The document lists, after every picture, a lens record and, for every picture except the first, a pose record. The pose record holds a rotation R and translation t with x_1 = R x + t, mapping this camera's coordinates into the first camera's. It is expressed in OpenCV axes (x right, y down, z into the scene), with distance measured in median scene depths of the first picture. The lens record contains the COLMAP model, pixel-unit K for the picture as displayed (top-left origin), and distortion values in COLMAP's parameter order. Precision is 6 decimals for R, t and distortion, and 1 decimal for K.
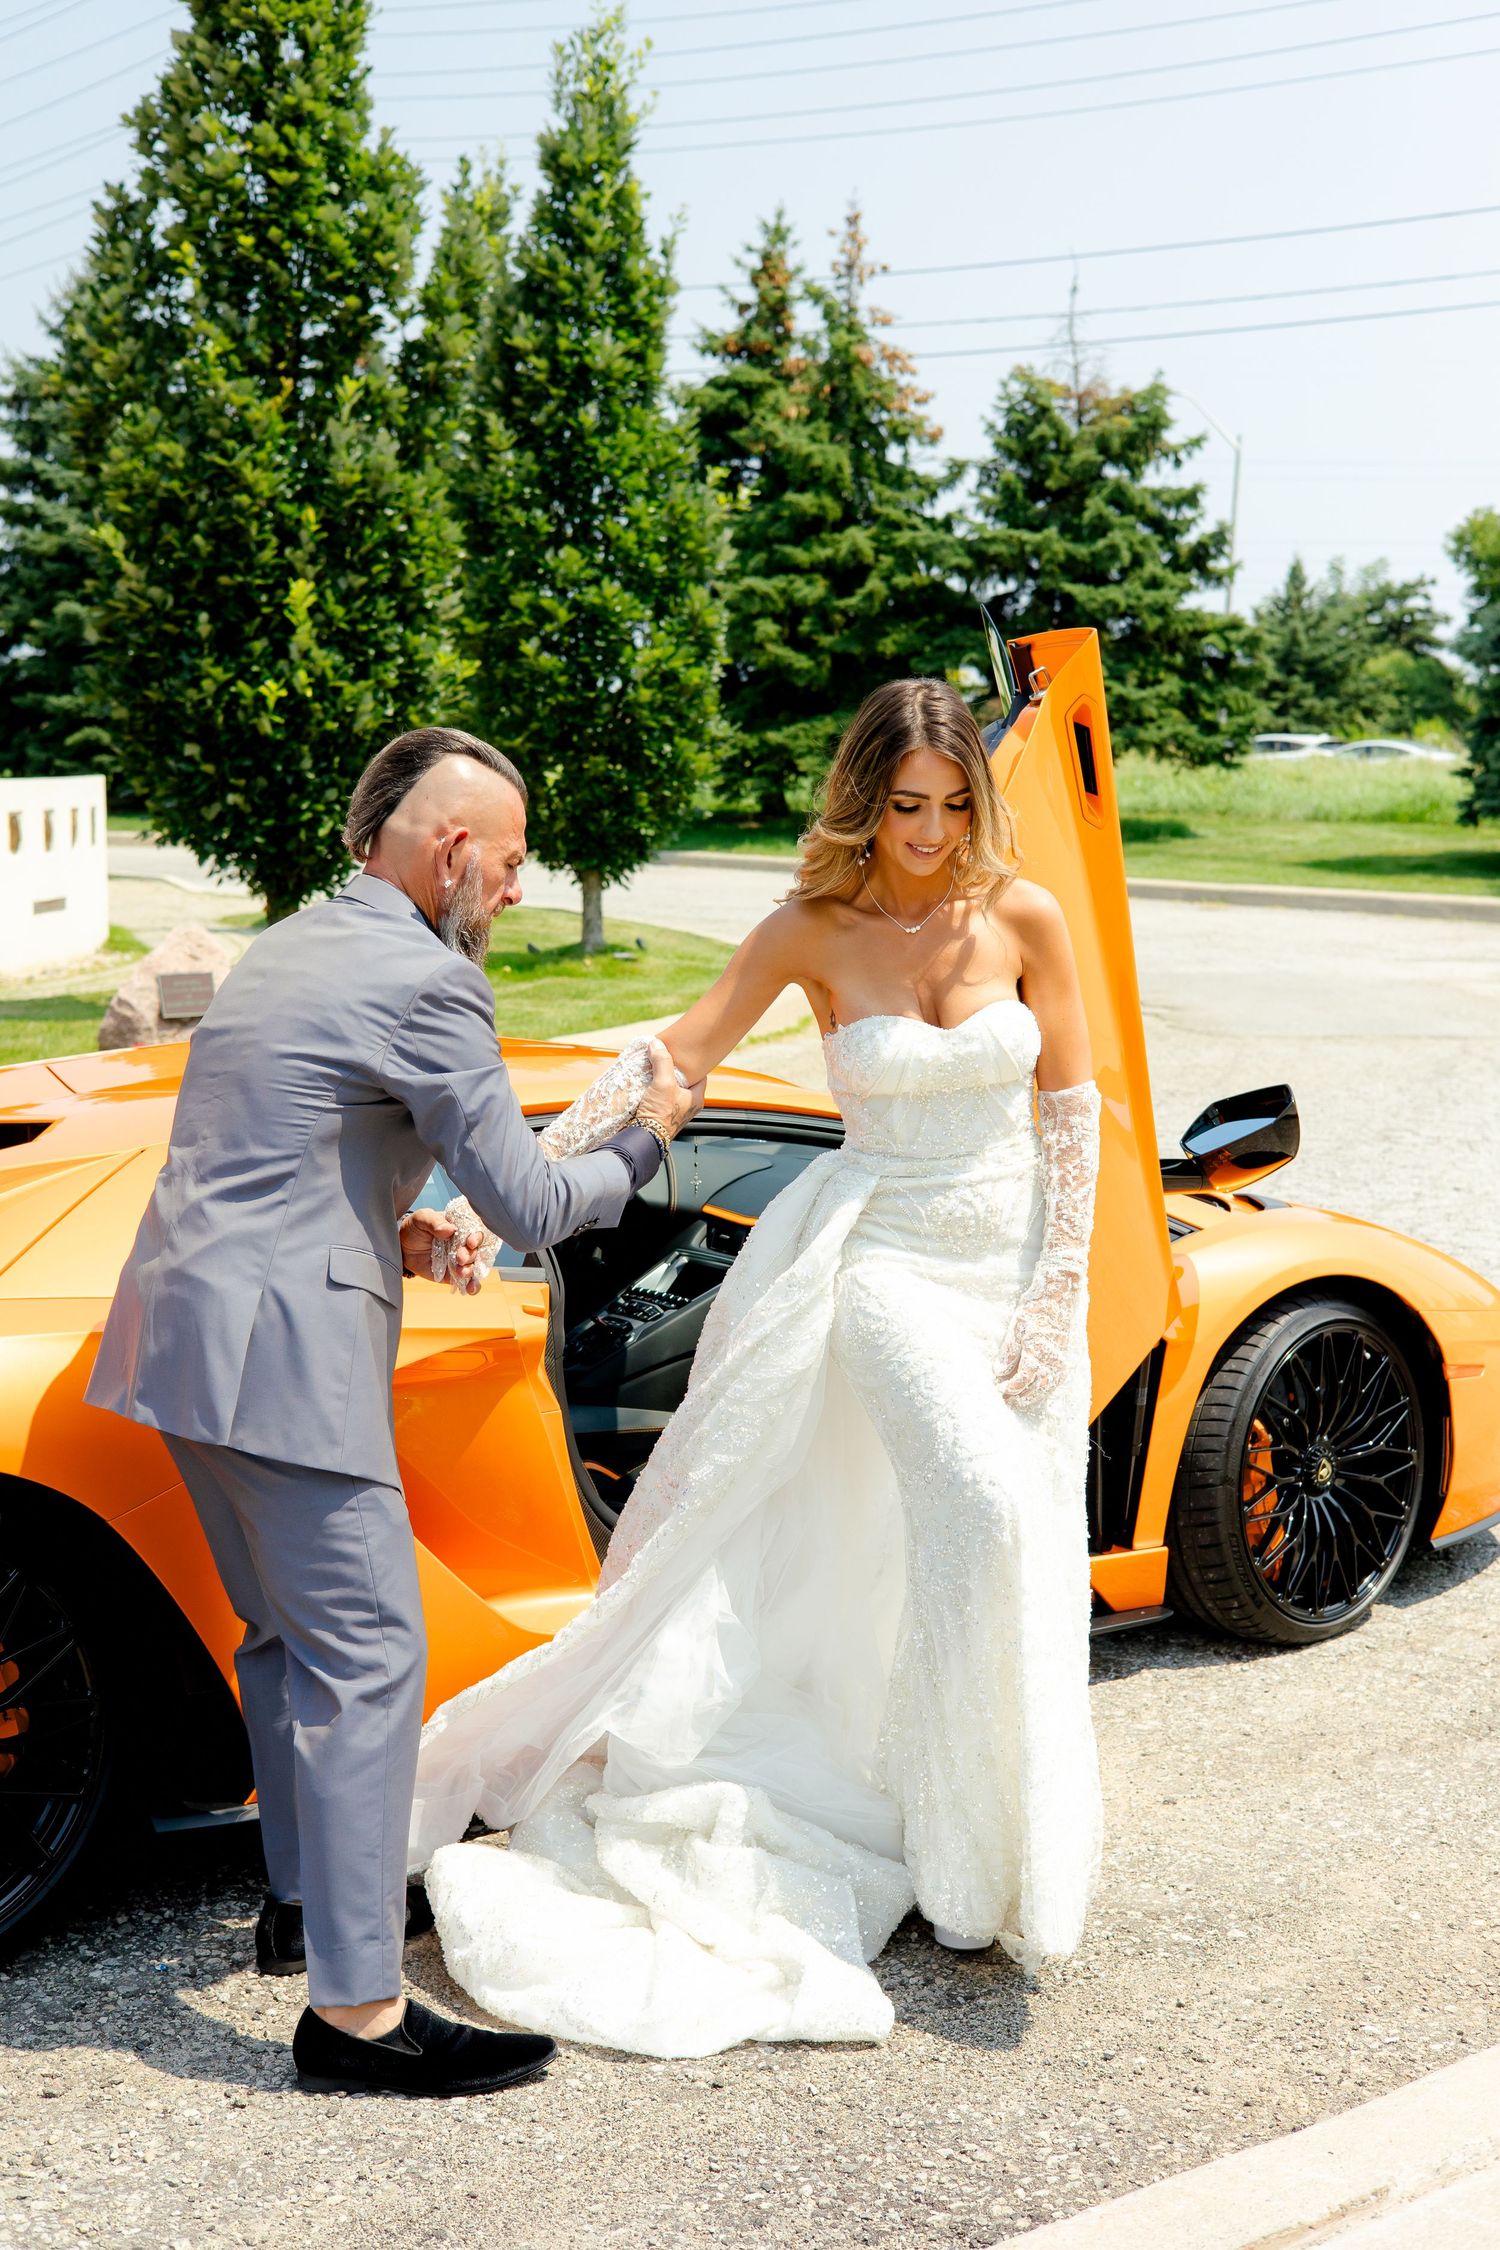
lens RADIAL K [[3139.8, 0, 743.5], [0, 3139.8, 1195.9], [0, 0, 1]] dist [-0.003527, -0.010184]
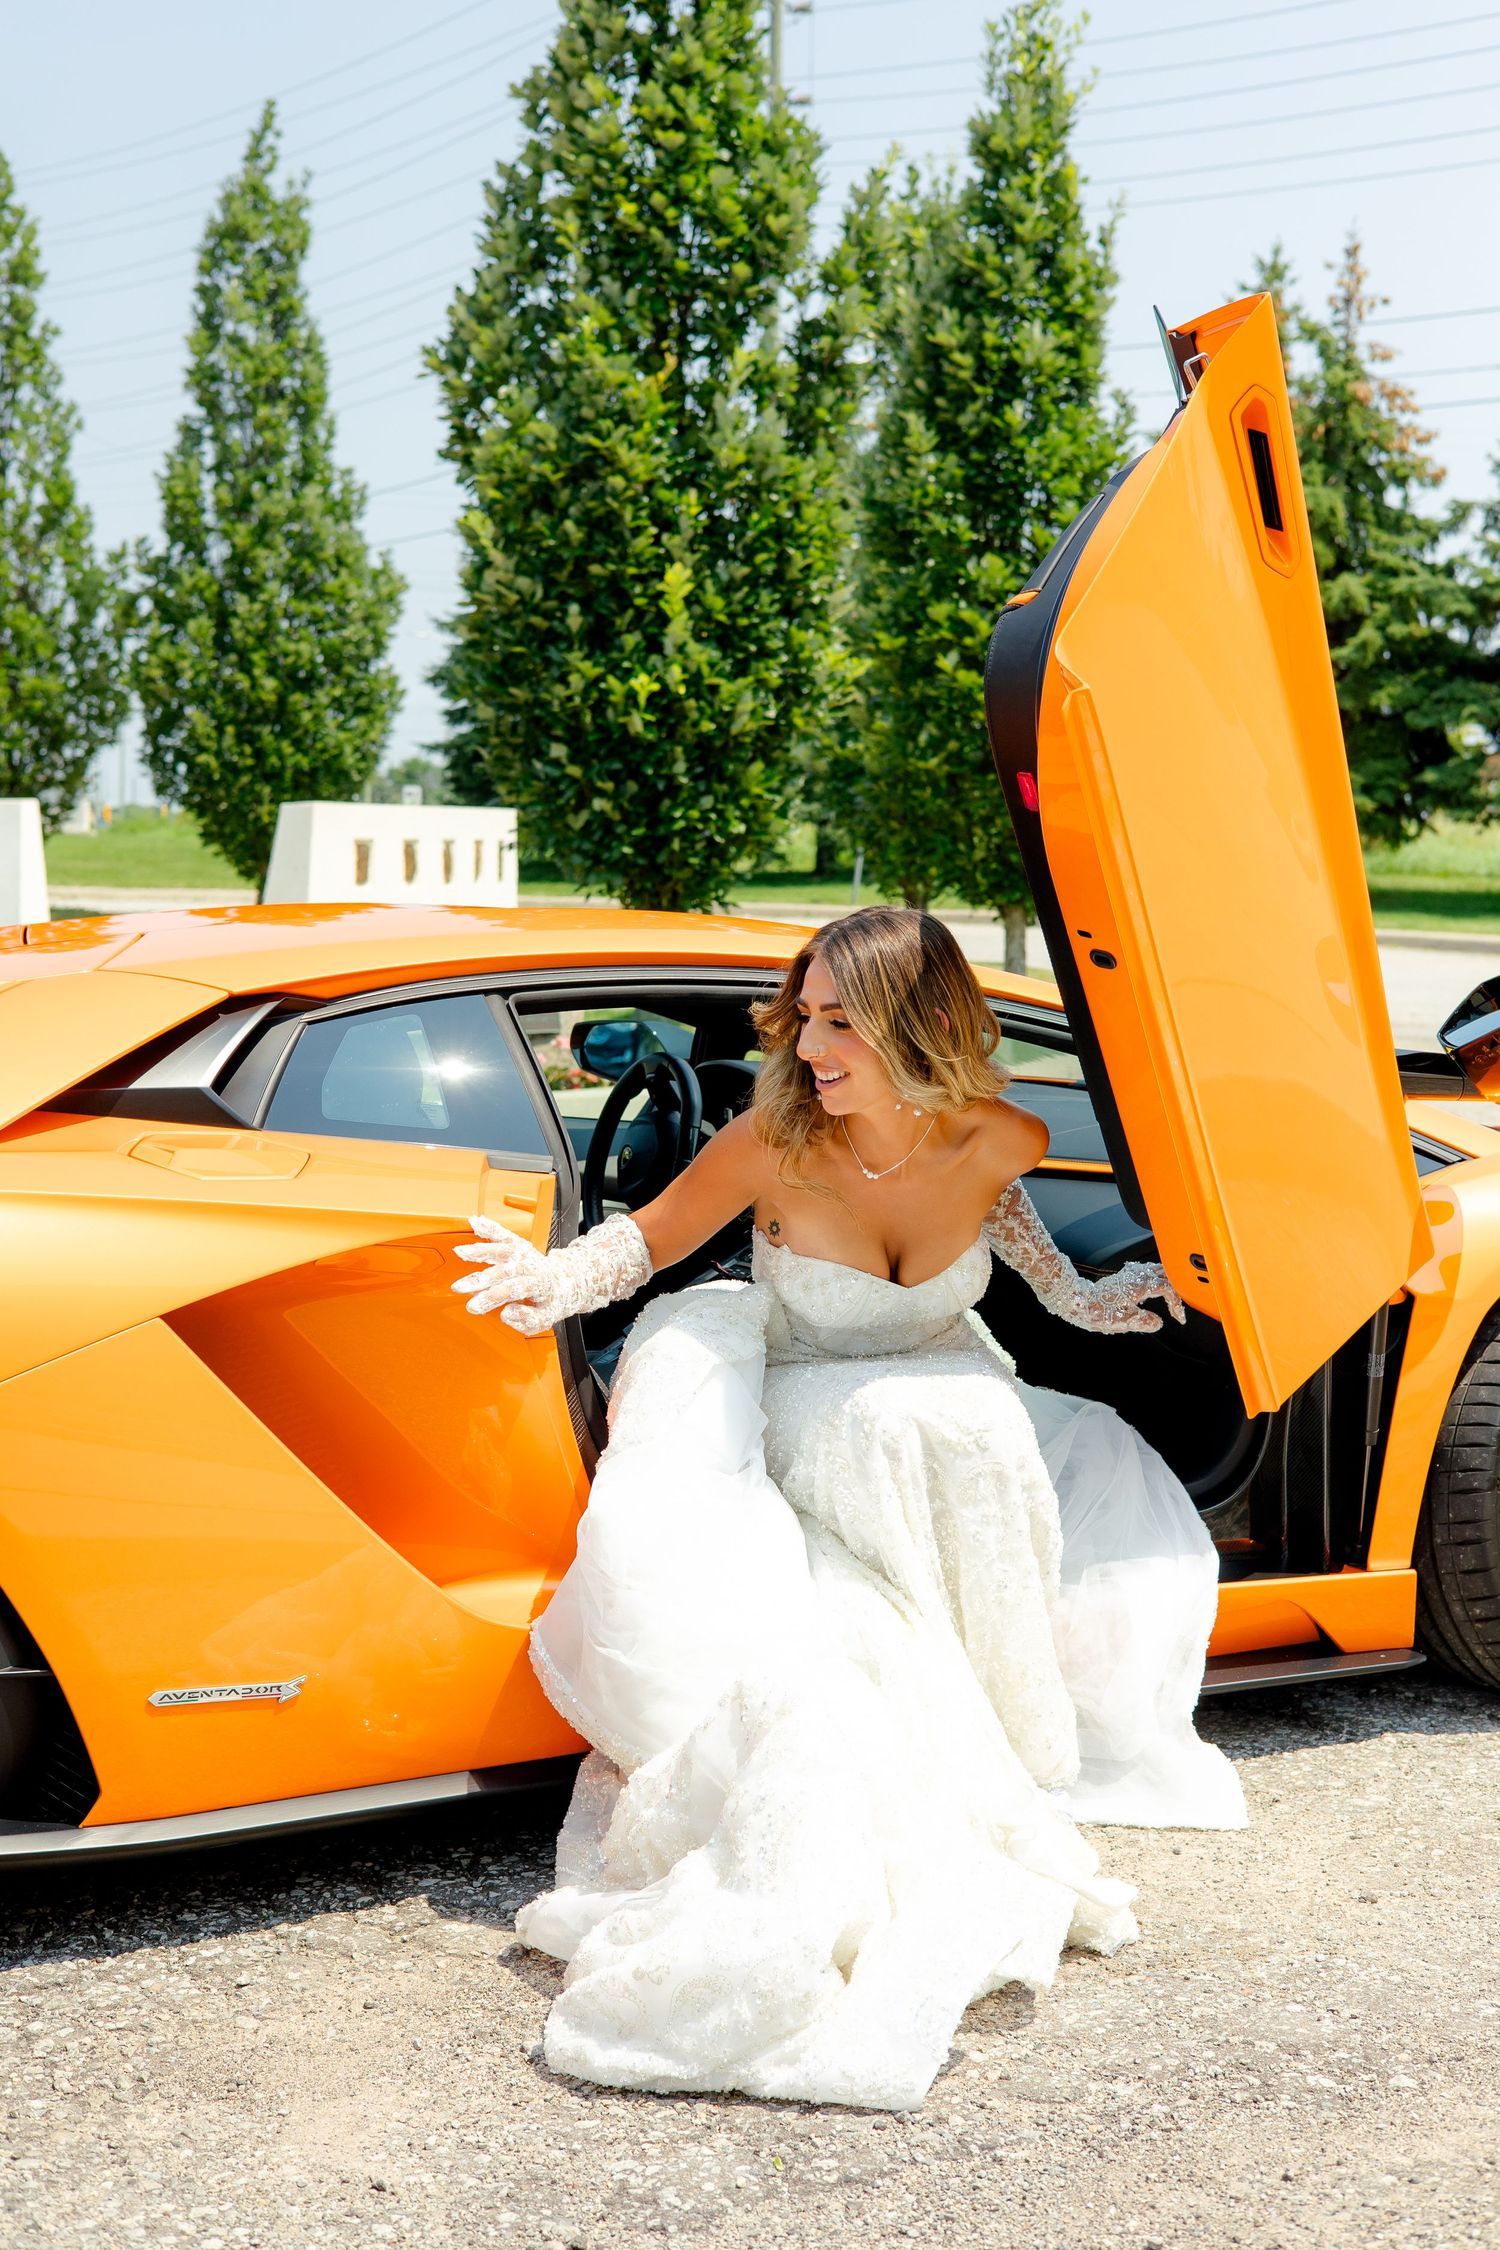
lens RADIAL K [[3225.6, 0, 800.6], [0, 3225.6, 1058.7], [0, 0, 1]] dist [0.171901, -0.777500]
pose [[0.989647, 0.016253, -0.142603, 0.033492], [-0.026926, 0.996951, -0.073239, 0.017242], [0.140978, 0.076320, 0.987067, 0.065965]]
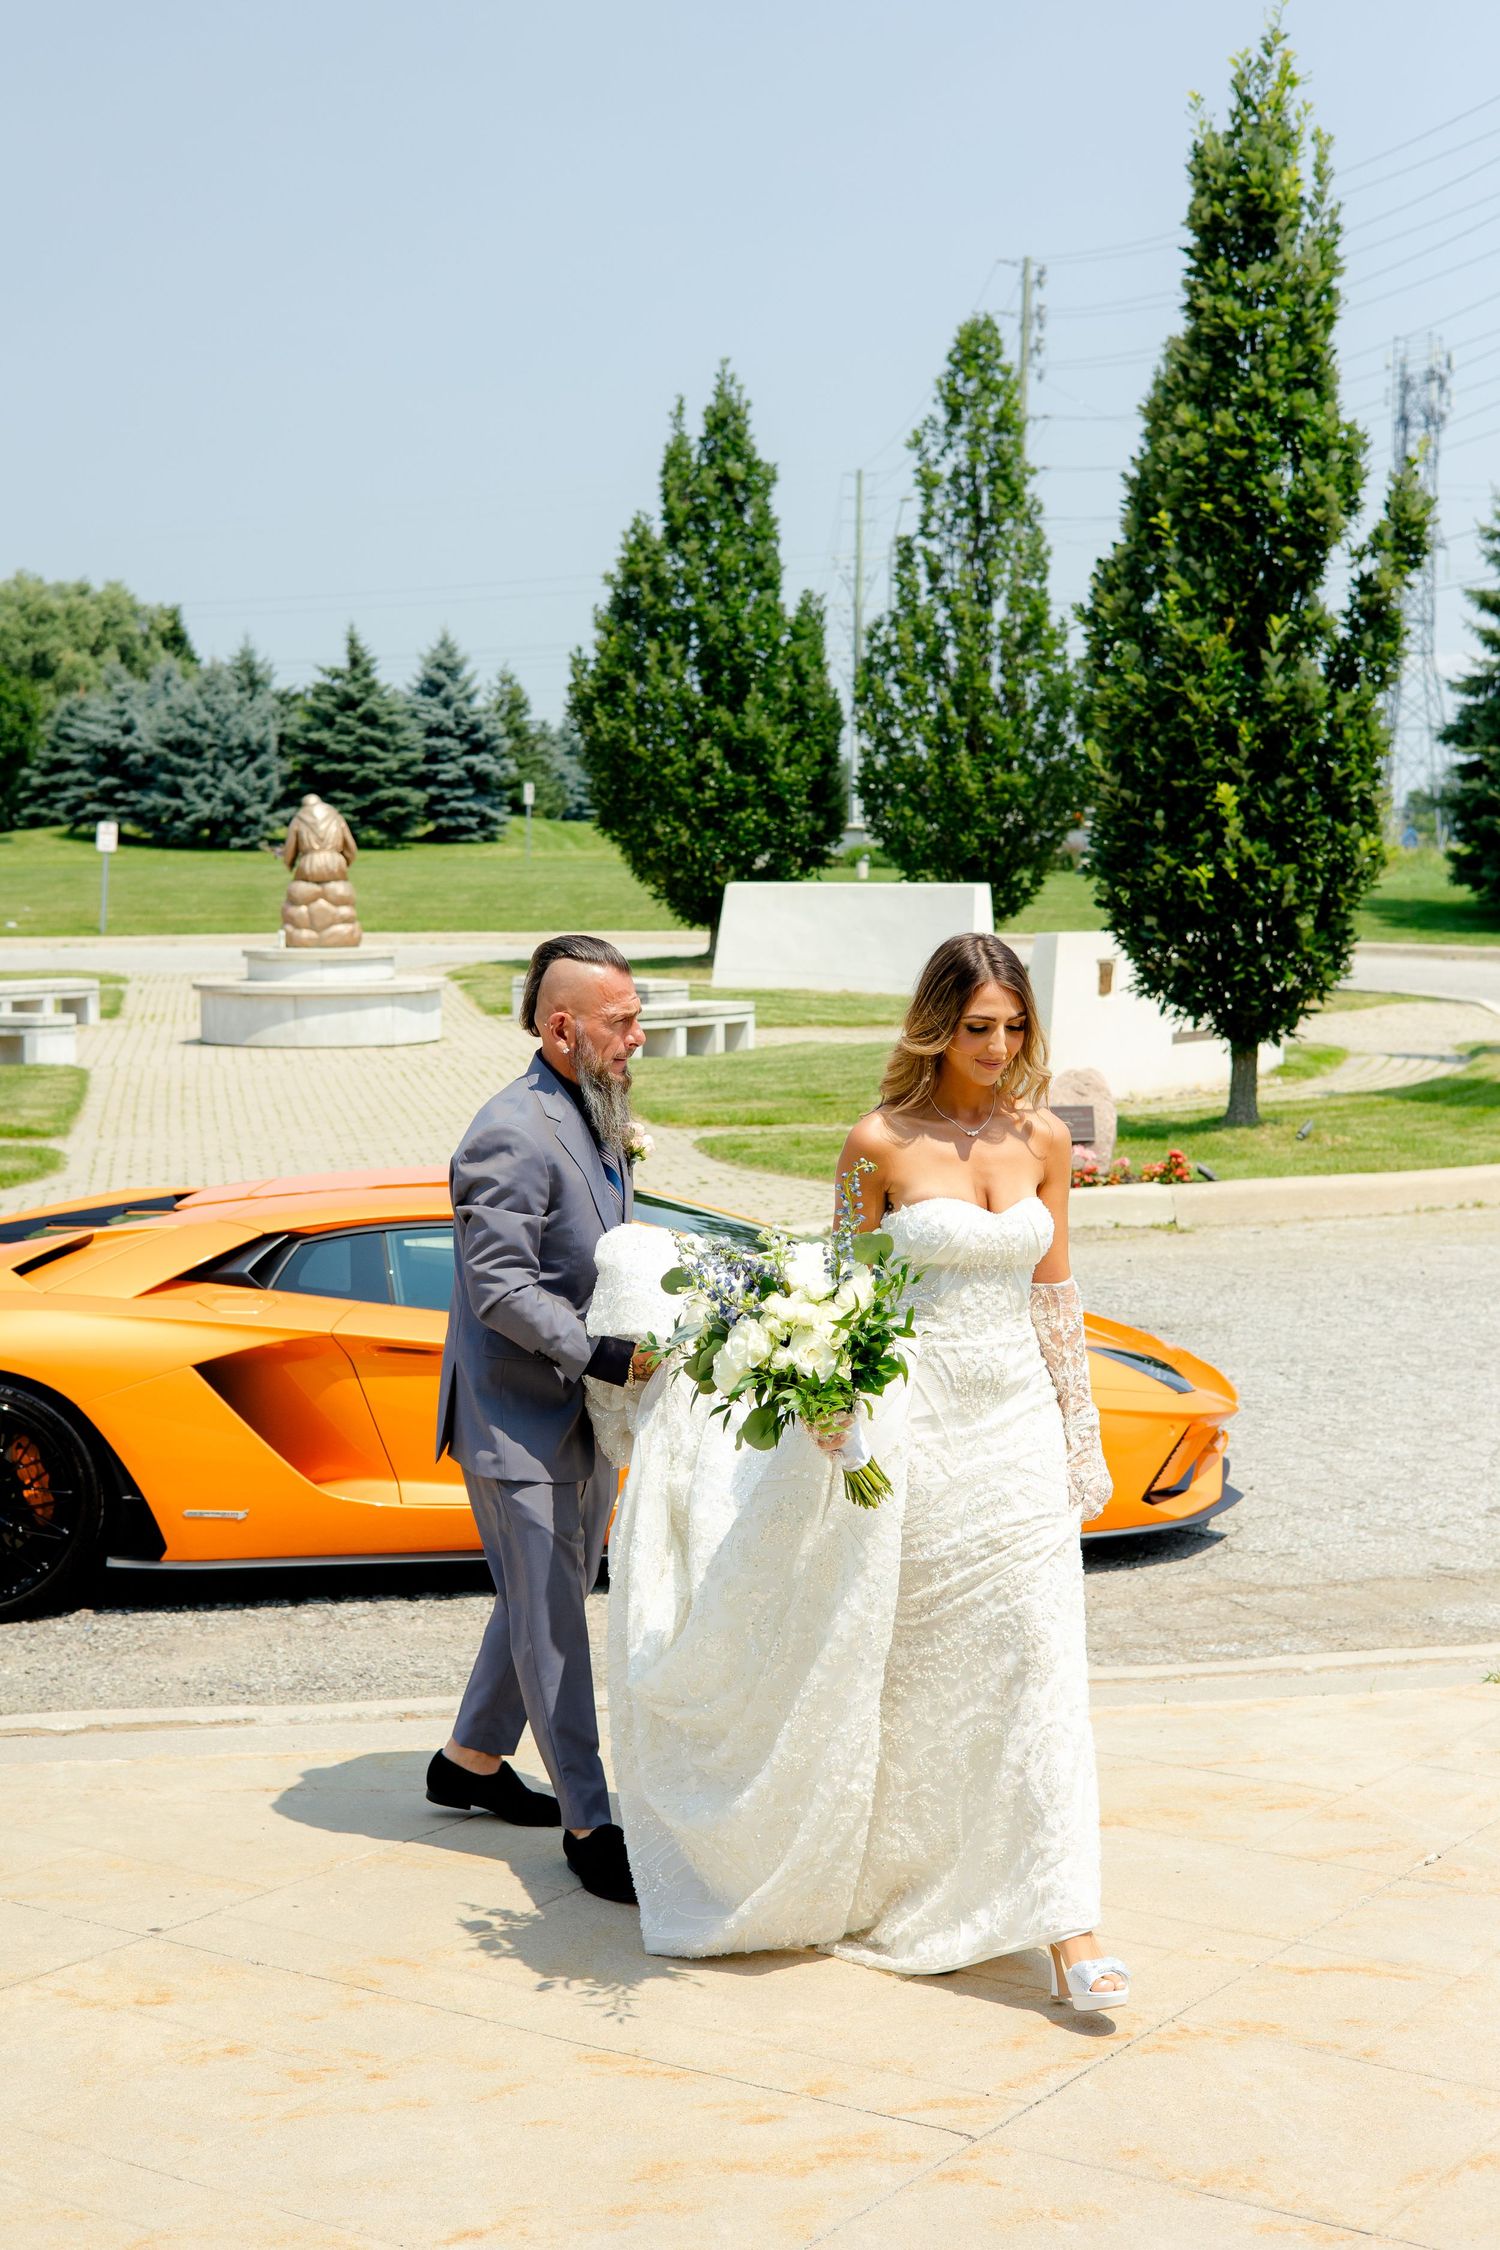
lens RADIAL K [[3260.2, 0, 750.0], [0, 3260.2, 1125.0], [0, 0, 1]] dist [-0.011852, 0.063027]
pose [[0.867848, 0.040566, -0.495170, 0.310800], [-0.067213, 0.997085, -0.036116, -0.007159], [0.492262, 0.064625, 0.868045, -0.163077]]
